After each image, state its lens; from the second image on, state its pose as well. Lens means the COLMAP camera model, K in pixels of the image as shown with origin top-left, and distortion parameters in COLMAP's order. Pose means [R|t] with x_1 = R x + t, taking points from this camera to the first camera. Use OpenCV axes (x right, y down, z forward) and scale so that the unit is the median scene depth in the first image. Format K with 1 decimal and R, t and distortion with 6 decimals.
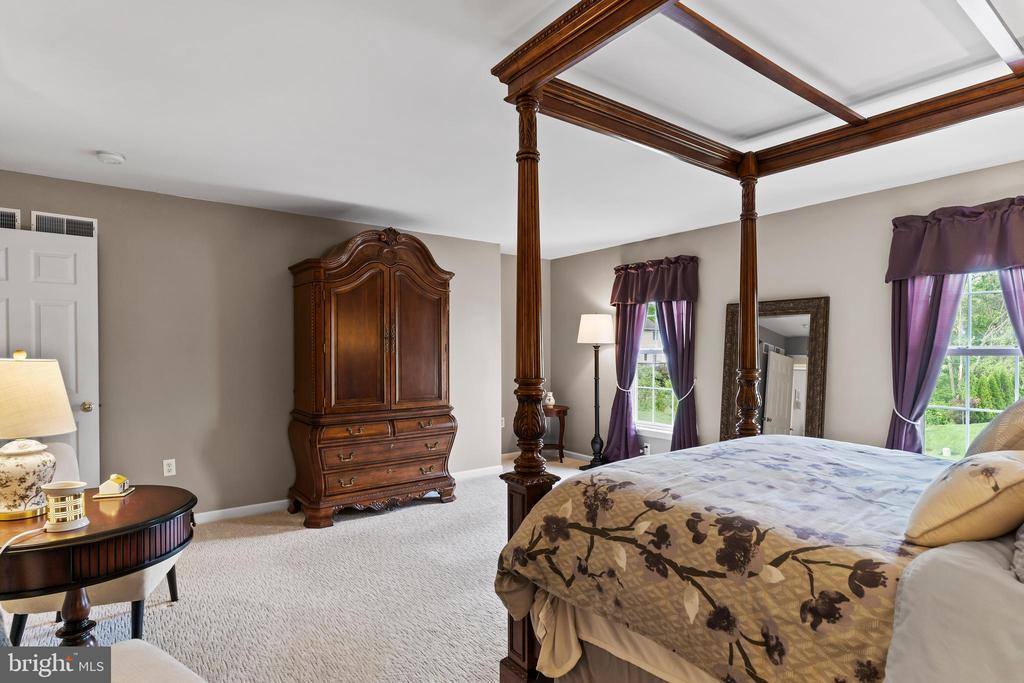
lens RADIAL K [[519.0, 0, 513.3], [0, 519.0, 350.7], [0, 0, 1]] dist [-0.038013, 0.000320]
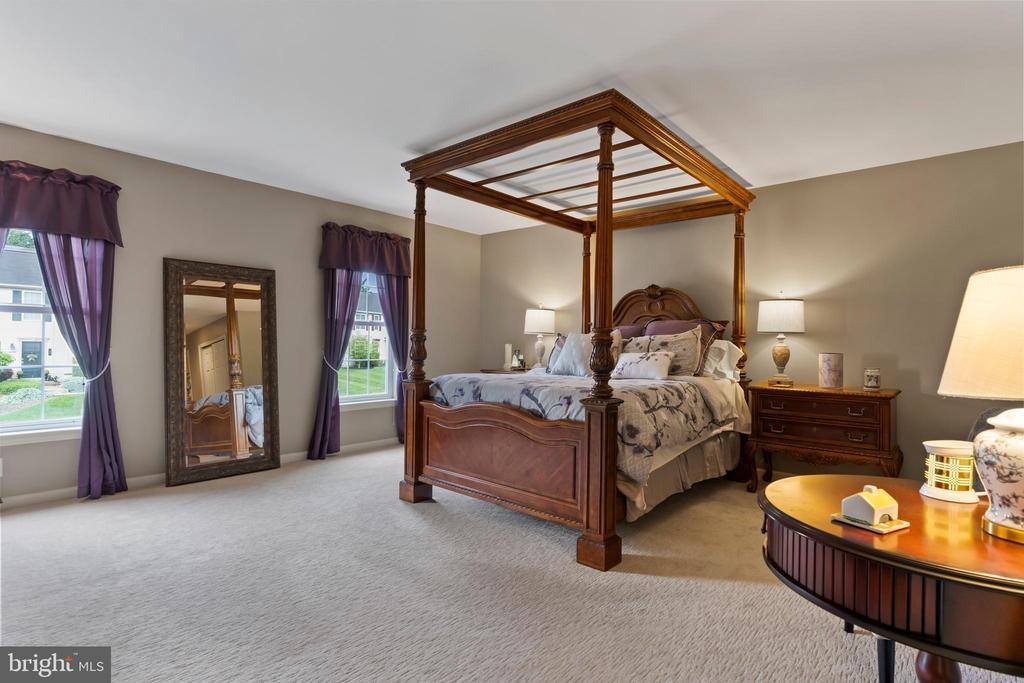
lens RADIAL K [[524.8, 0, 508.7], [0, 524.8, 334.4], [0, 0, 1]] dist [-0.003847, 0.000734]
pose [[-0.197708, 0.007932, 0.980229, -0.541161], [-0.019168, 0.999745, -0.011956, 0.034174], [-0.980074, -0.021153, -0.197505, 0.629209]]
